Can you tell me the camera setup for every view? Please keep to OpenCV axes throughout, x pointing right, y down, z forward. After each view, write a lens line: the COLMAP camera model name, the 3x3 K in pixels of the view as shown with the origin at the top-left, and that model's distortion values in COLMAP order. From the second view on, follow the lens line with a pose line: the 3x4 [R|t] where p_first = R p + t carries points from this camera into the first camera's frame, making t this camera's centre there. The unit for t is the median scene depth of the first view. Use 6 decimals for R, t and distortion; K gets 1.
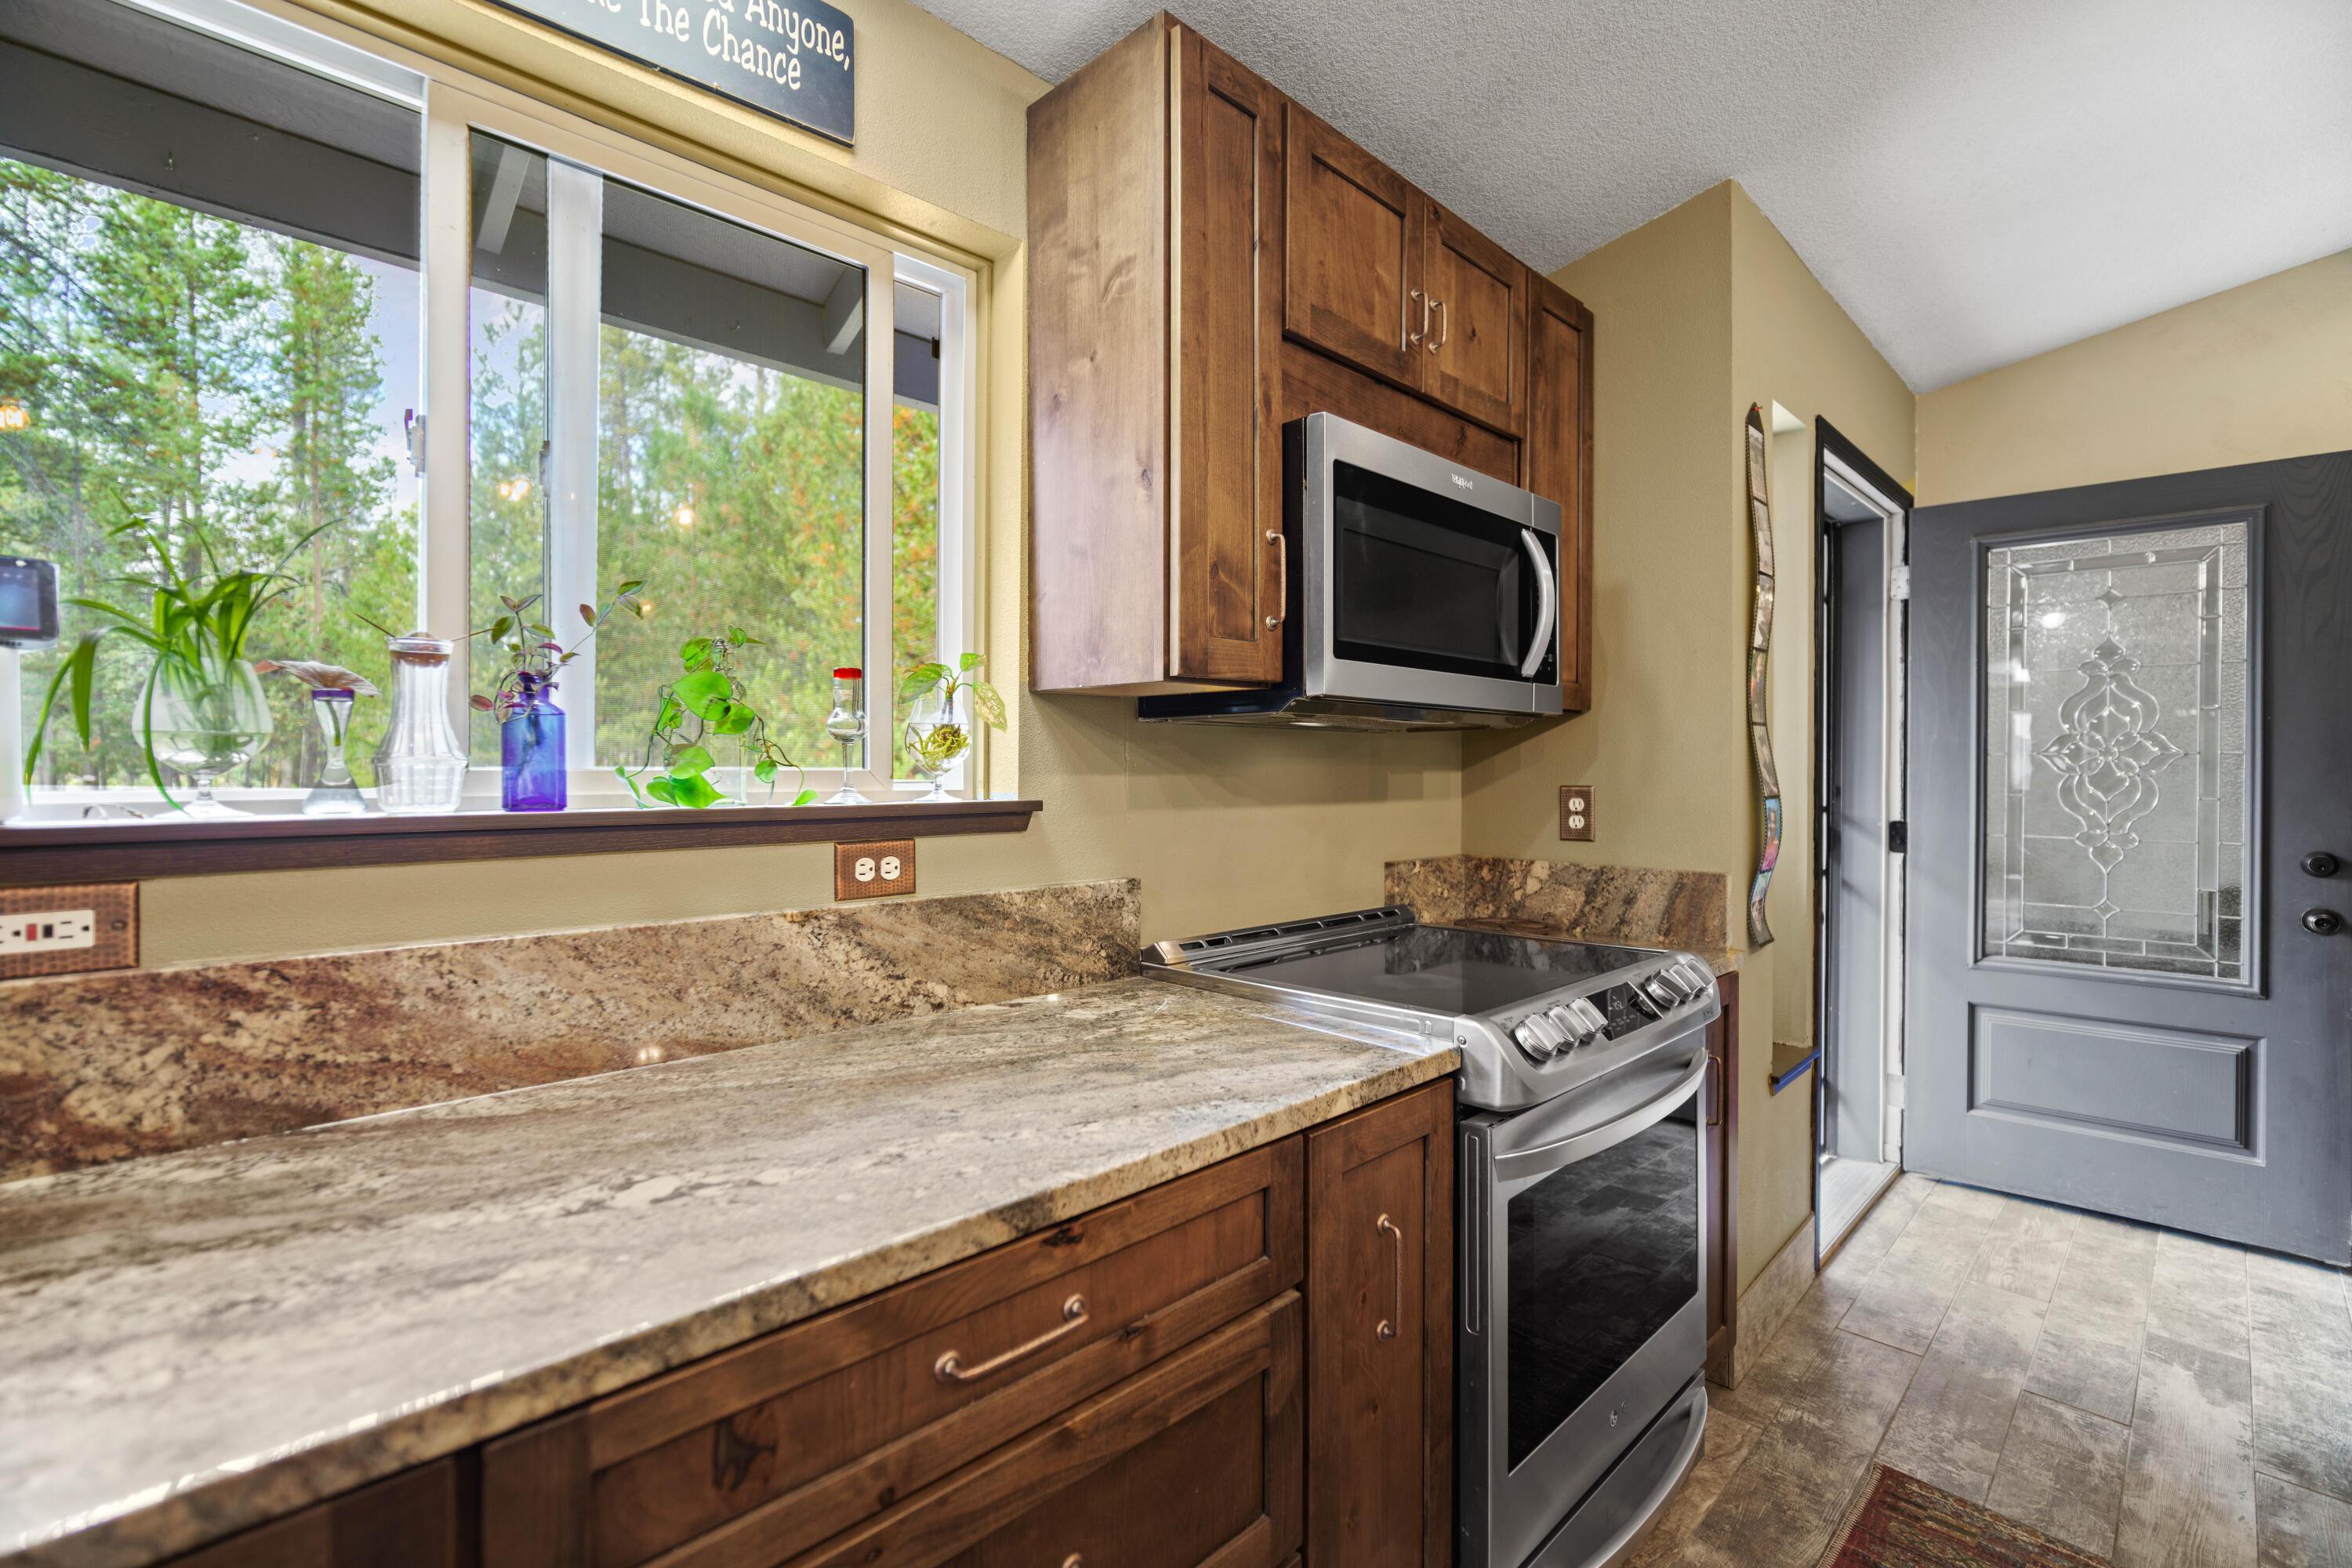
lens RADIAL K [[1091.3, 0, 1167.6], [0, 1091.3, 742.2], [0, 0, 1]] dist [0.001483, 0.000071]
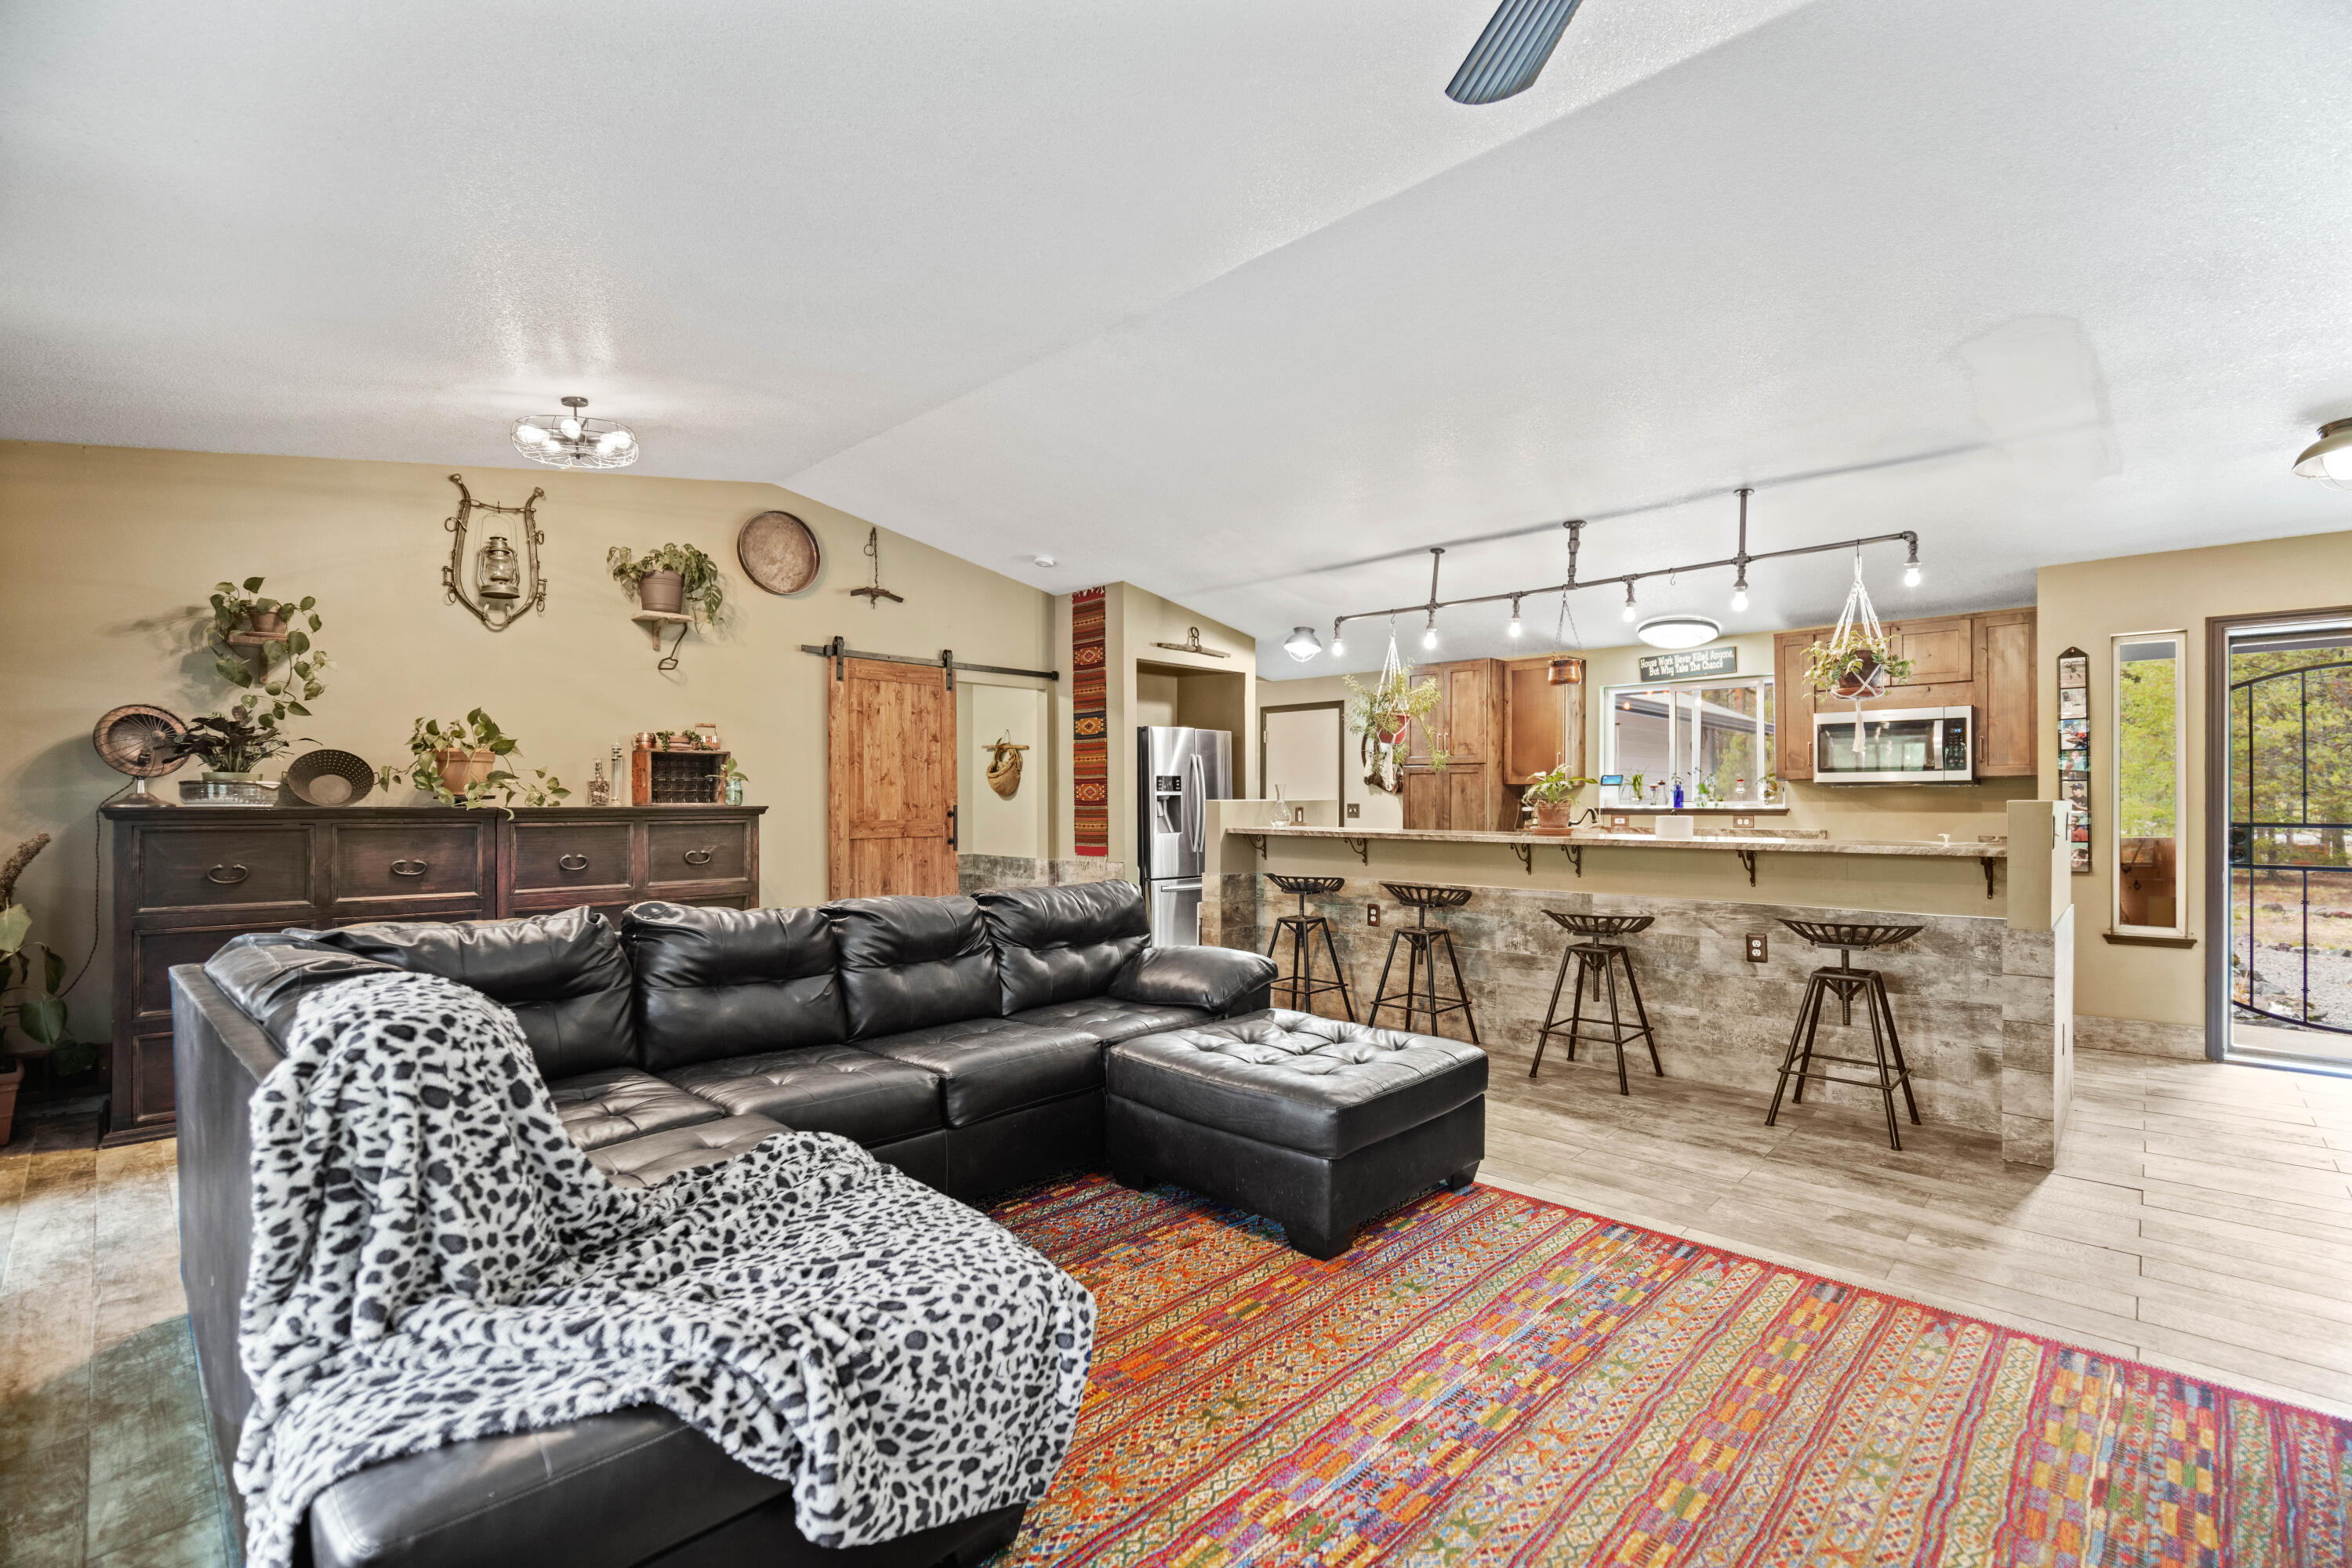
lens RADIAL K [[1031.5, 0, 1173.2], [0, 1031.5, 809.0], [0, 0, 1]] dist [-0.004152, 0.000499]
pose [[0.018980, -0.003642, -0.999813, 3.848627], [0.020631, 0.999782, -0.003250, 0.021734], [0.999607, -0.020565, 0.019051, -1.457775]]
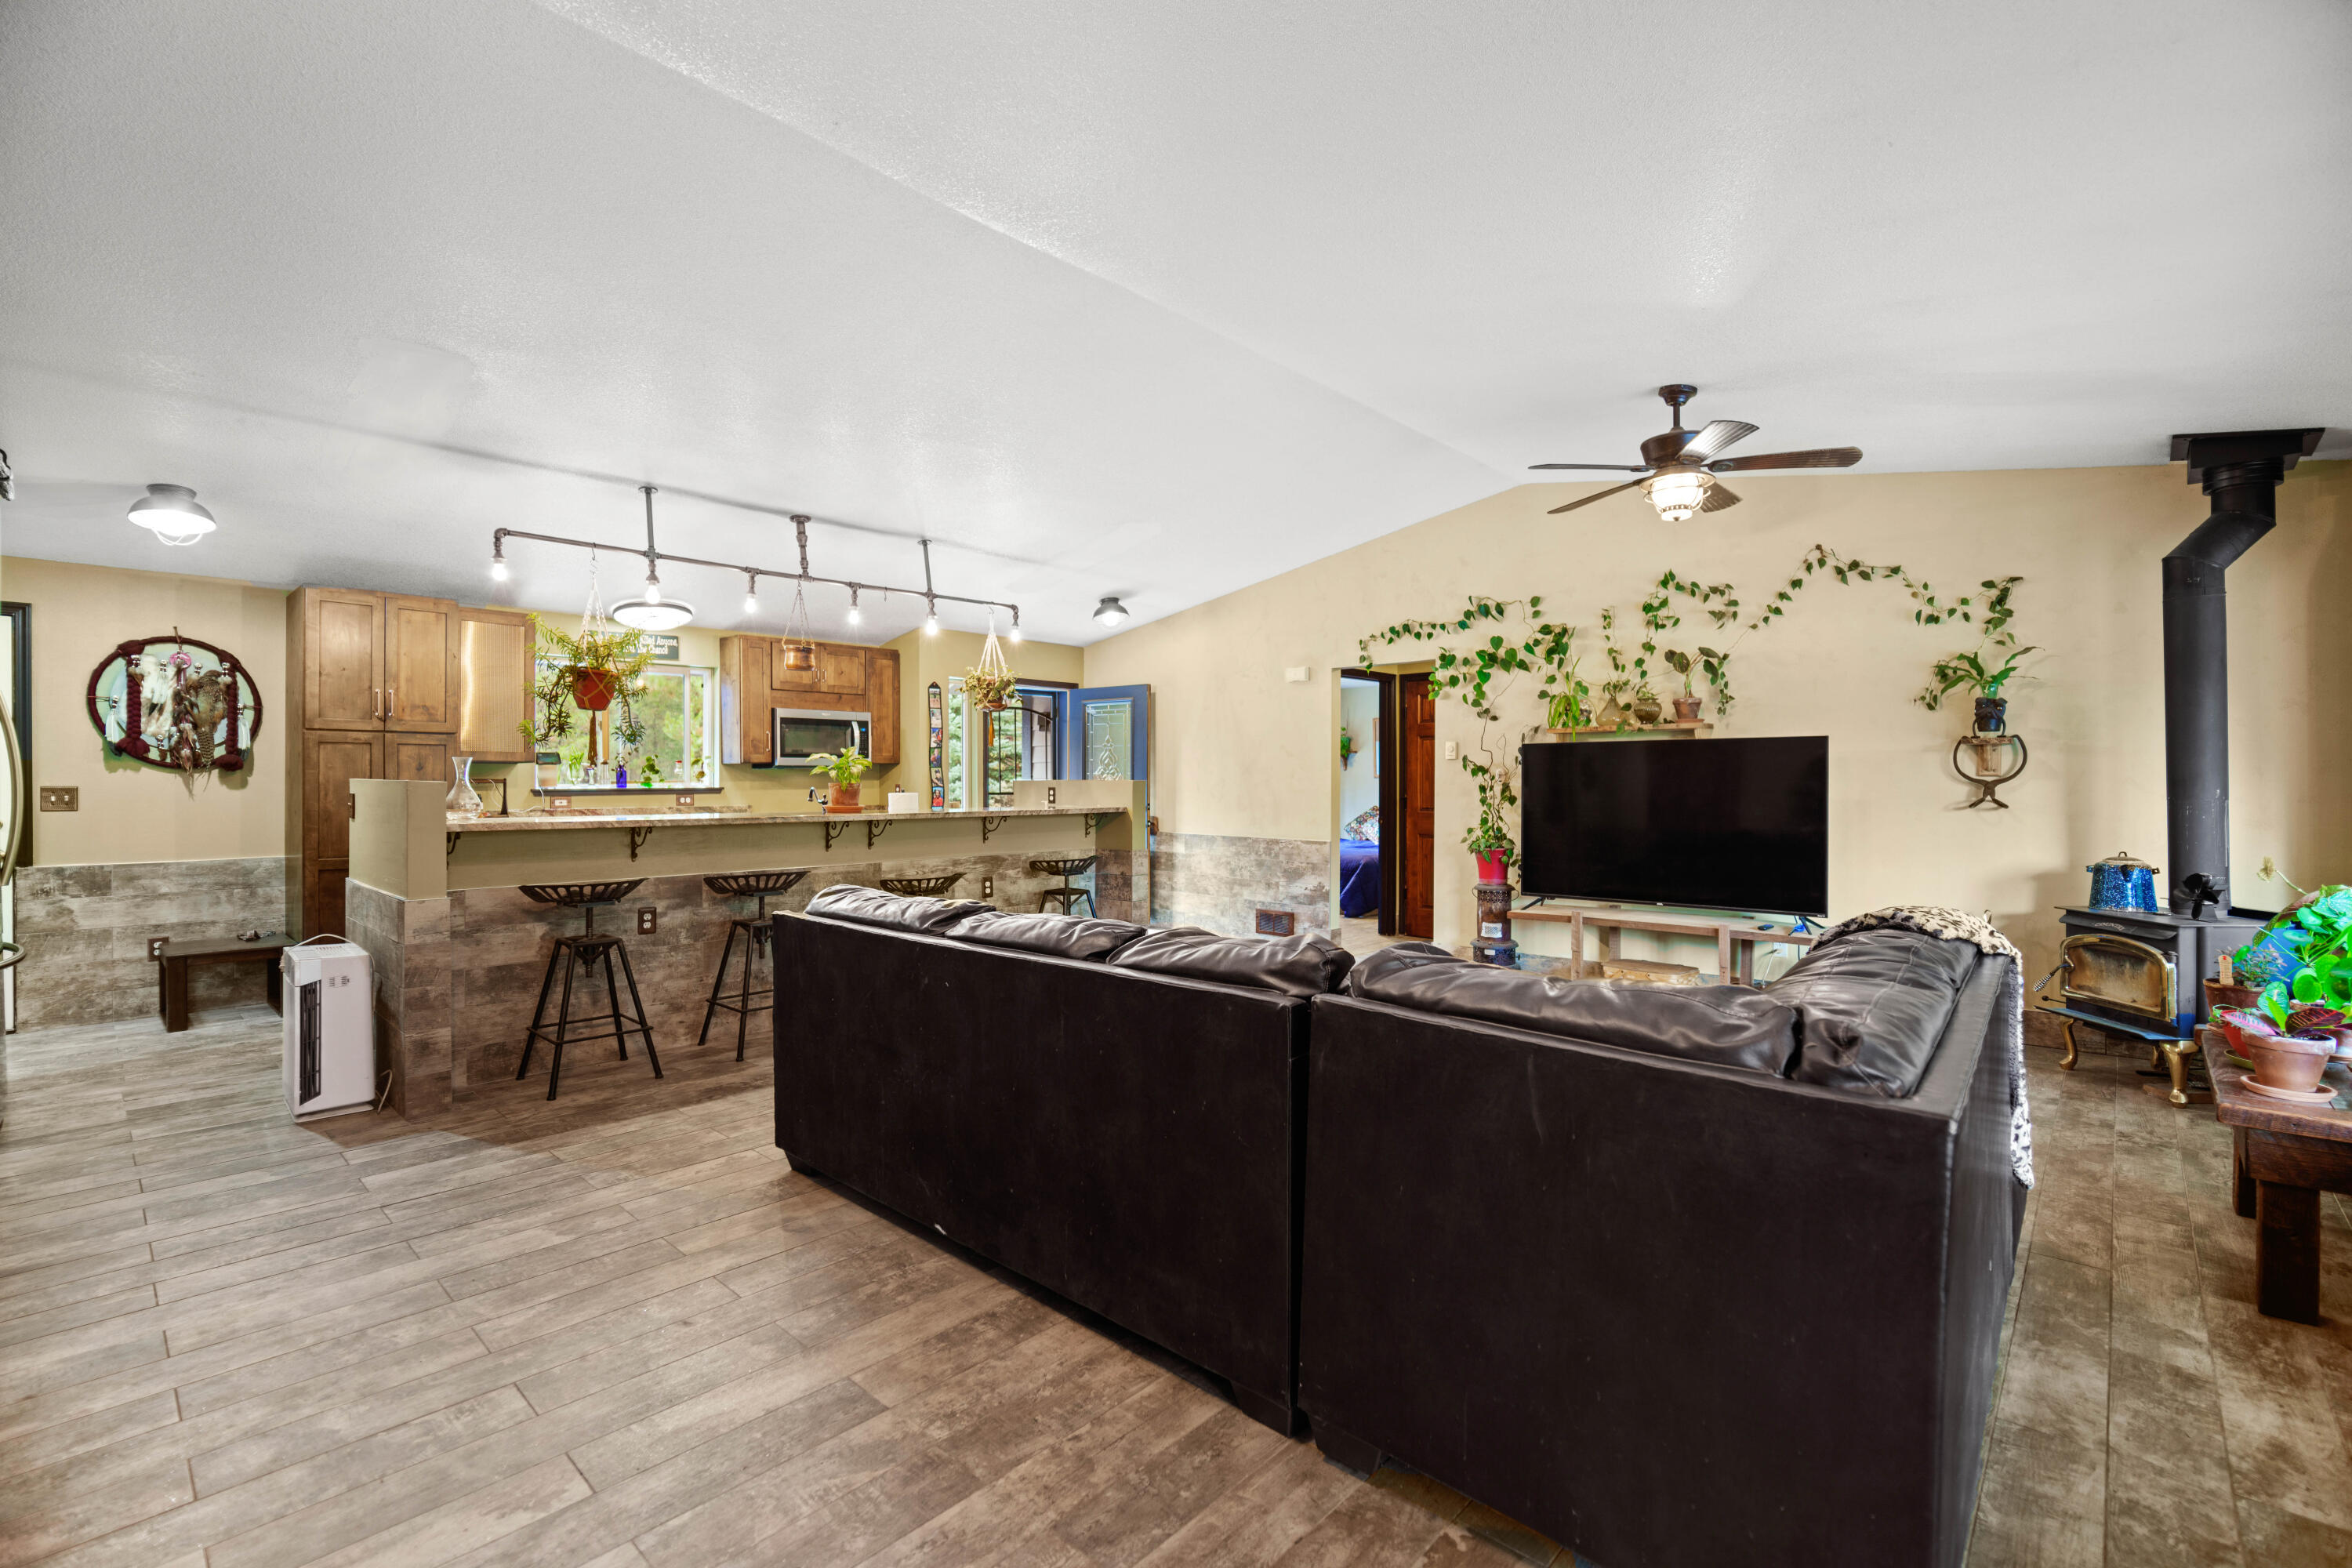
lens RADIAL K [[1038.3, 0, 1176.0], [0, 1038.3, 784.0], [0, 0, 1]] dist [0.000871, 0.000414]
pose [[0.999265, -0.013541, 0.035874, 1.717808], [0.012658, 0.999614, 0.024732, -0.048022], [-0.036195, -0.024260, 0.999050, -3.655542]]
